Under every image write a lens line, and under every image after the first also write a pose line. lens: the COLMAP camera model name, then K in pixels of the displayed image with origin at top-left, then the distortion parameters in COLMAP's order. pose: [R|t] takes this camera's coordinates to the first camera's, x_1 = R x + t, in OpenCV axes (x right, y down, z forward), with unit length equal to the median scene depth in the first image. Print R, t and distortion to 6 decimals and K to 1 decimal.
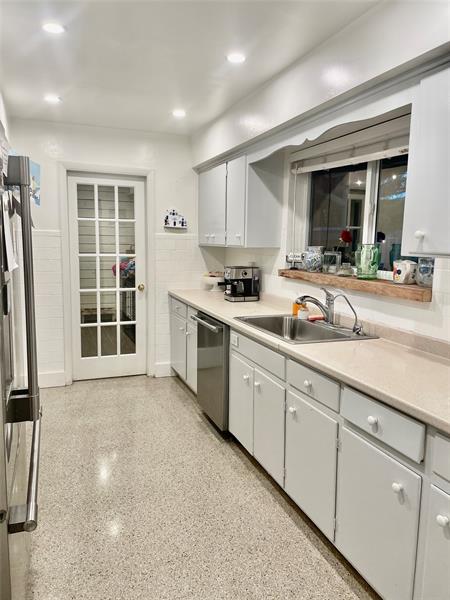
lens RADIAL K [[444.6, 0, 223.8], [0, 444.6, 295.8], [0, 0, 1]] dist [0.074578, -0.099317]
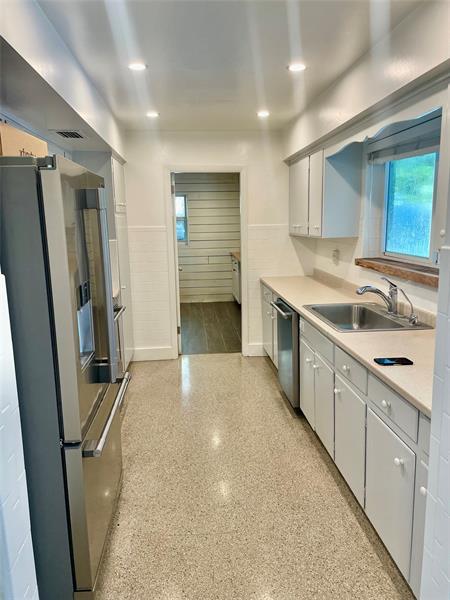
lens RADIAL K [[444.6, 0, 223.8], [0, 444.6, 295.8], [0, 0, 1]] dist [0.074578, -0.099317]
pose [[0.961561, 0.010082, -0.274405, 0.134436], [0.001833, 0.999068, 0.043130, -0.021376], [0.274584, -0.041975, 0.960647, -0.097320]]
